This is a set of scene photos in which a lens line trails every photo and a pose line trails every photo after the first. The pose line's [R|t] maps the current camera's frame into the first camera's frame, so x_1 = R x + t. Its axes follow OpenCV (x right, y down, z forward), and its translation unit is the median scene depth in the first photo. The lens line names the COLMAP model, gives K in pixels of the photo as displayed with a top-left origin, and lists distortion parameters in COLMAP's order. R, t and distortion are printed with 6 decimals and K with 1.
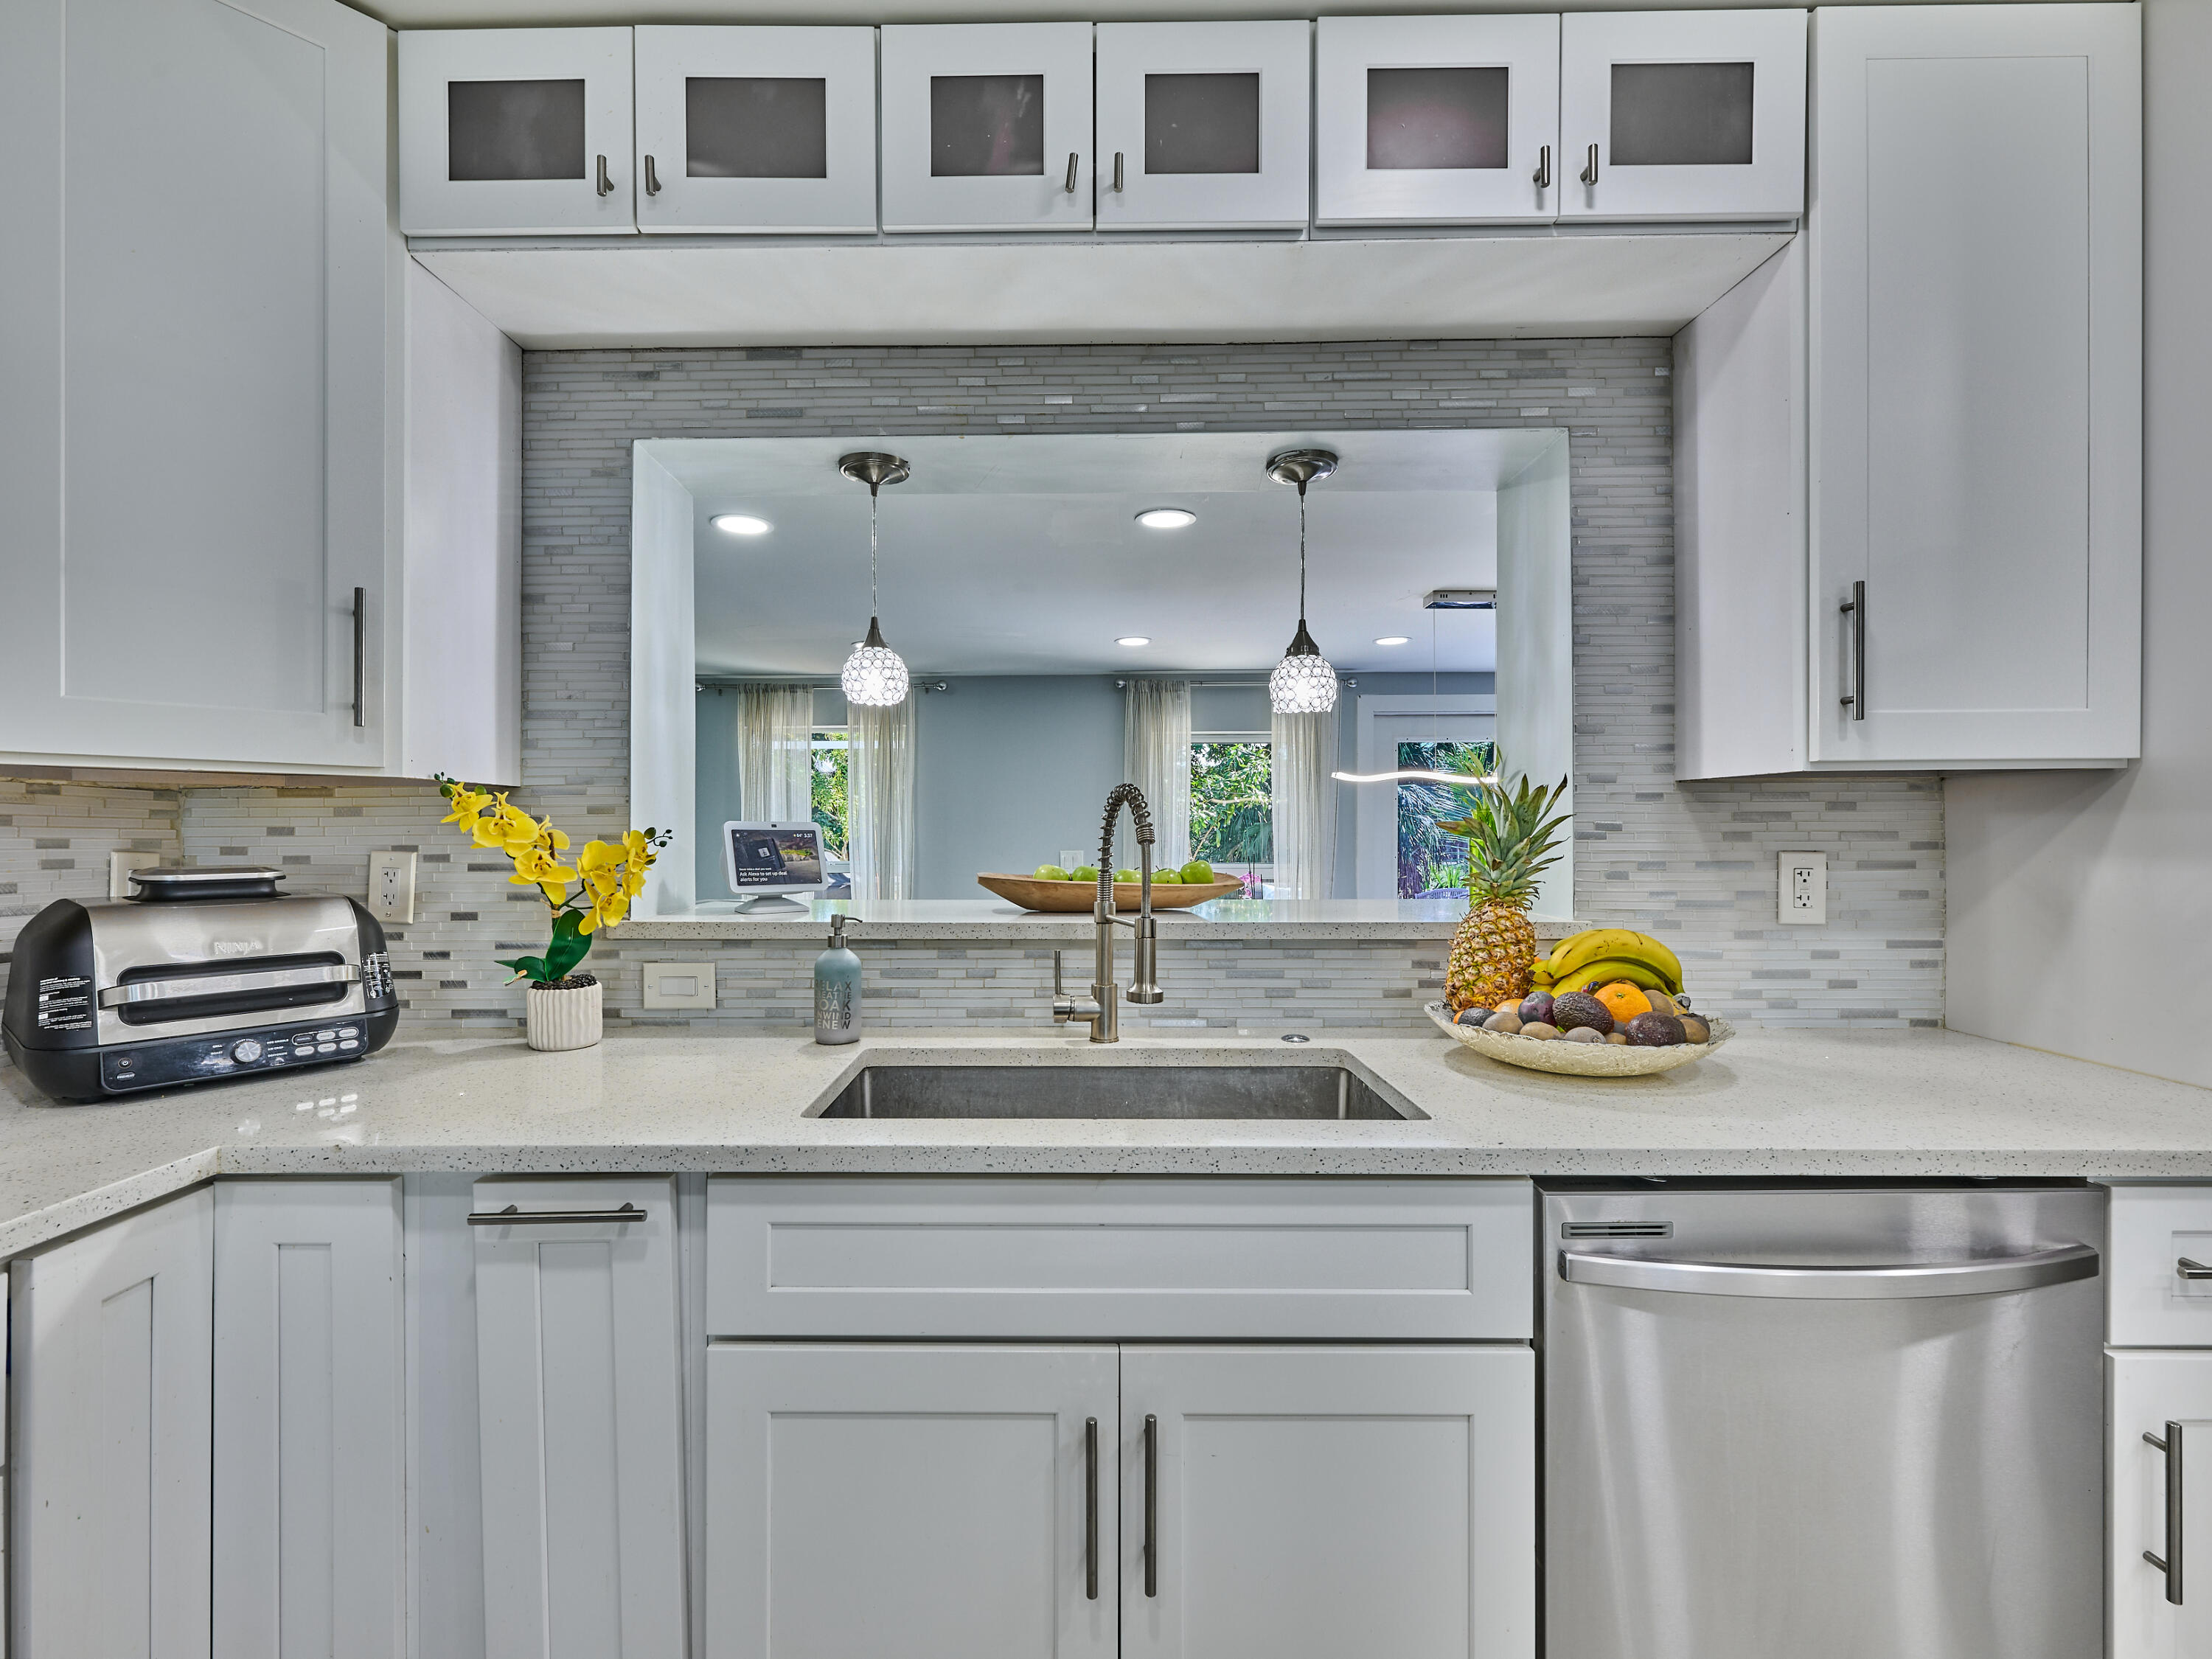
lens RADIAL K [[995.5, 0, 1100.0], [0, 995.5, 826.2], [0, 0, 1]] dist [0.001726, -0.000197]
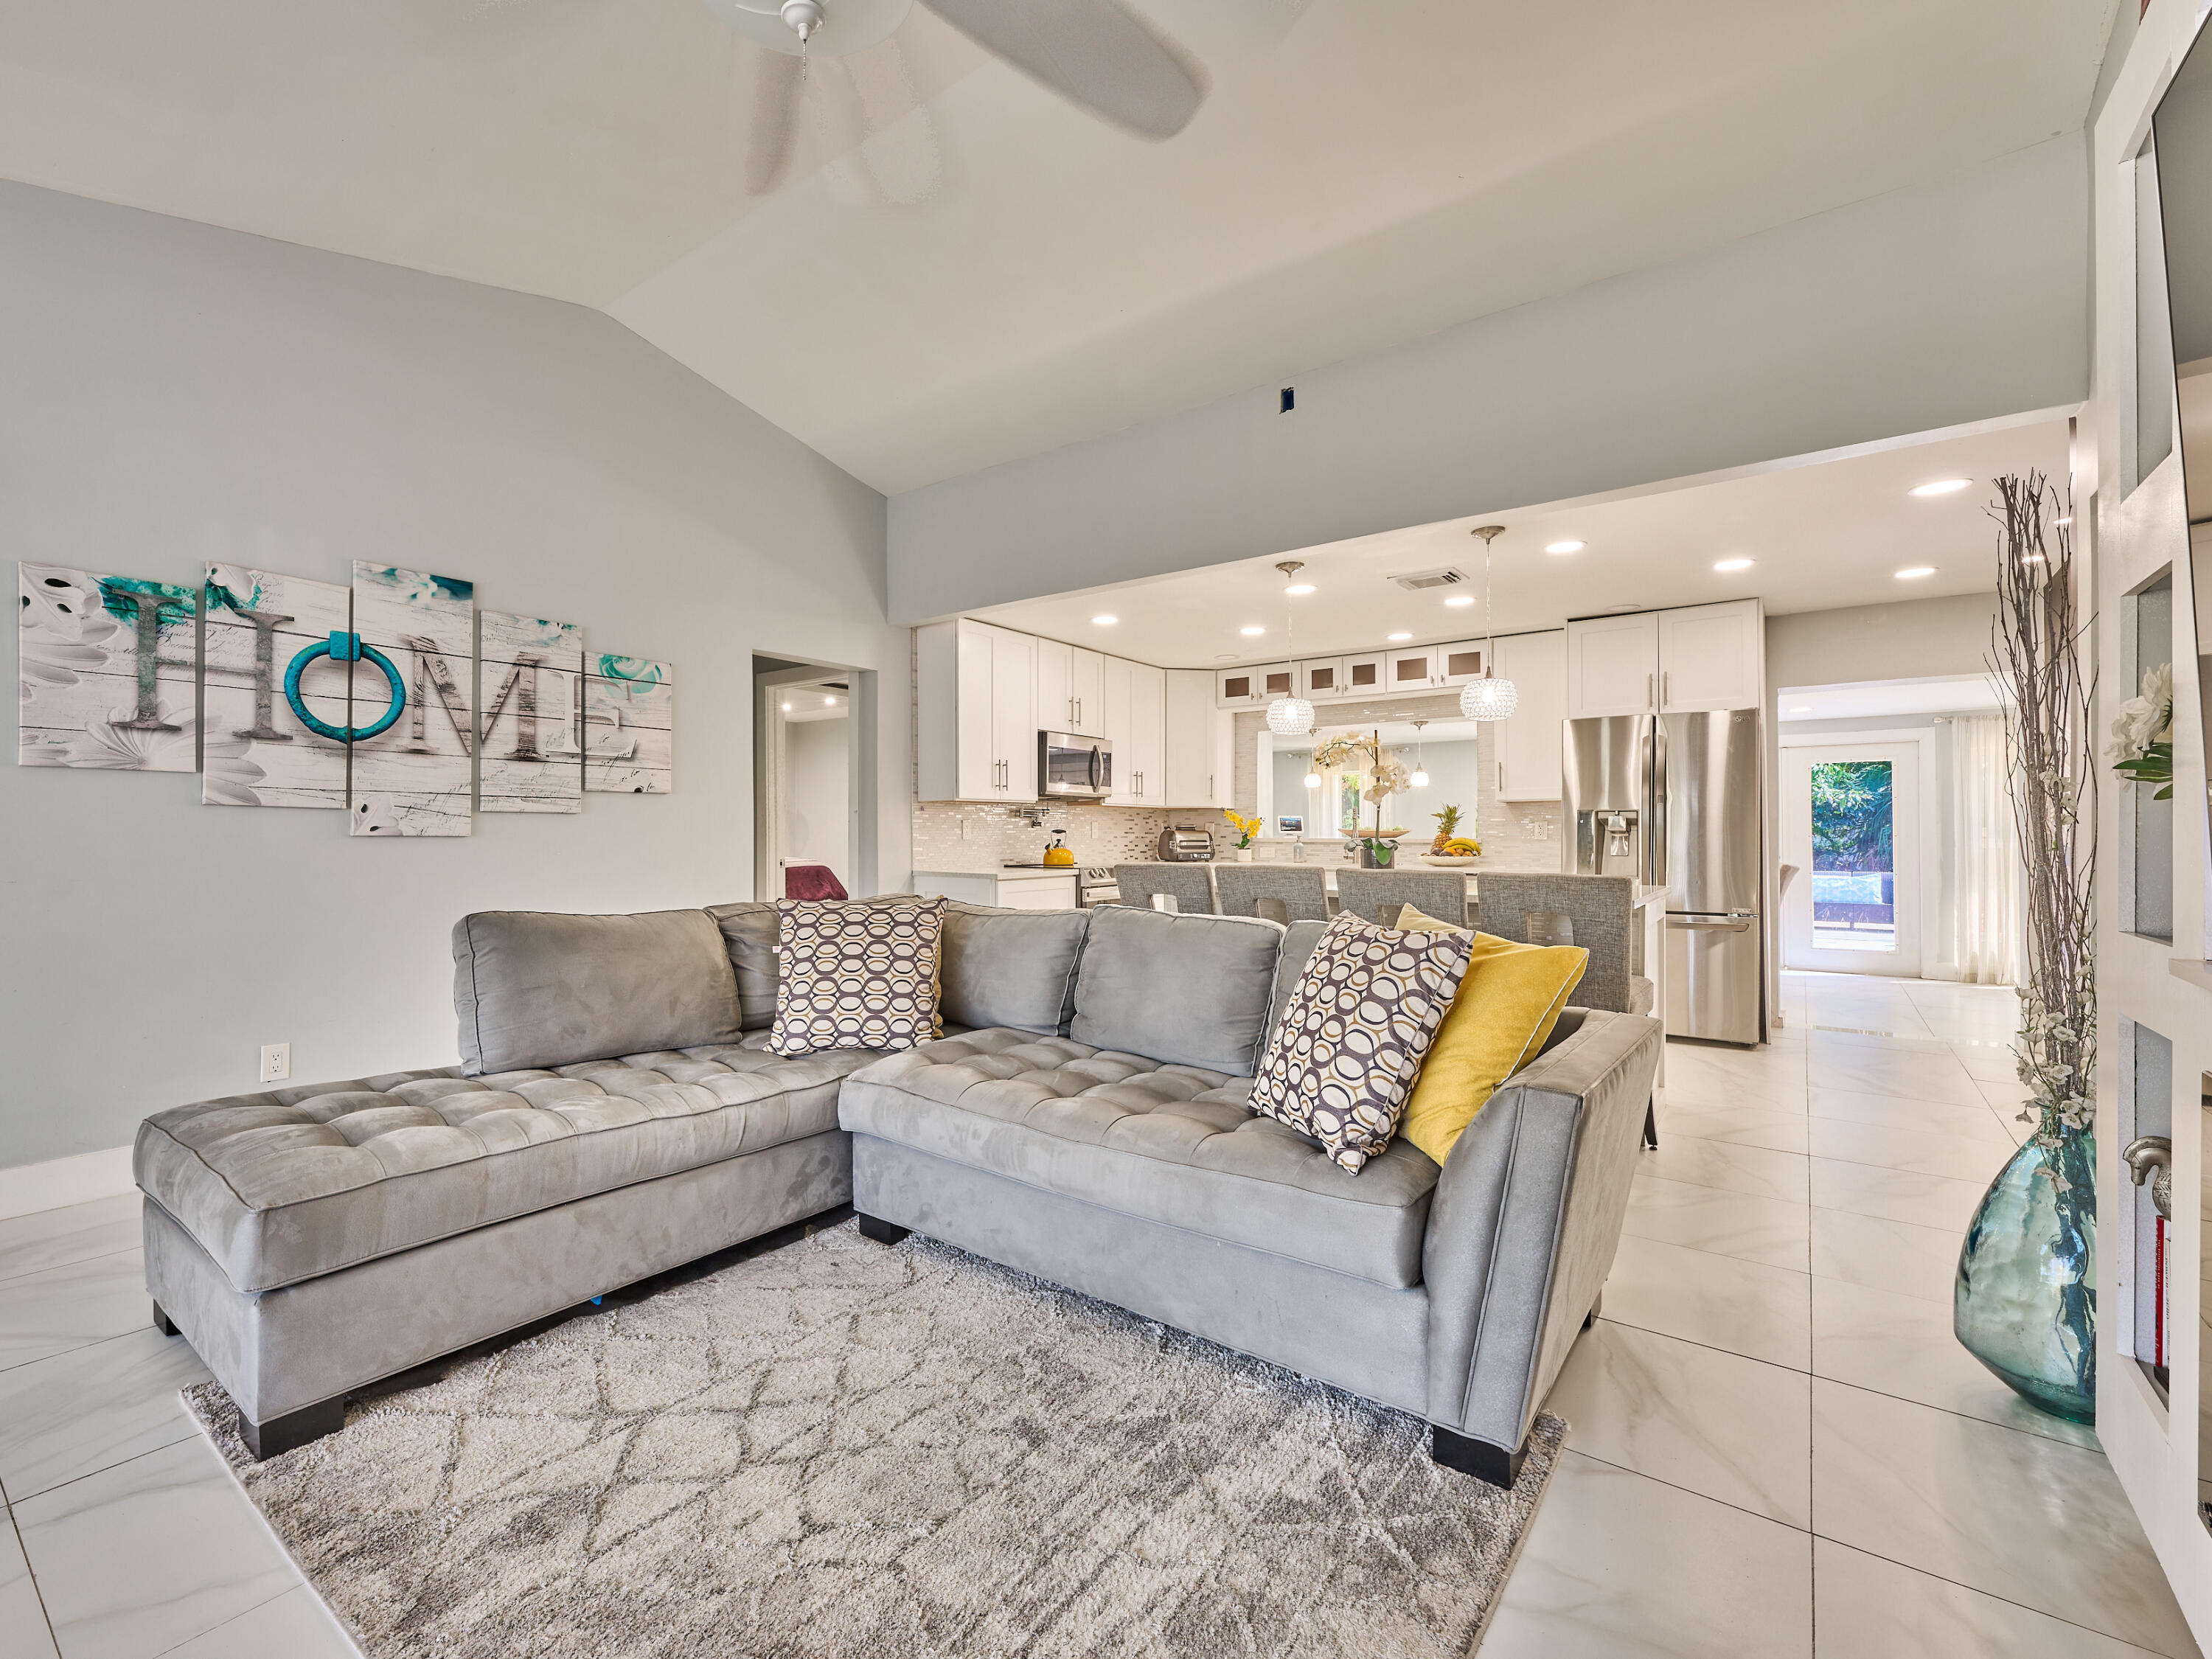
lens RADIAL K [[995.5, 0, 1093.6], [0, 995.5, 825.4], [0, 0, 1]] dist [0.001726, -0.000197]
pose [[0.821793, 0.005479, -0.569760, 1.796160], [-0.004094, 0.999985, 0.003712, 0.026980], [0.569772, -0.000718, 0.821803, -3.764071]]
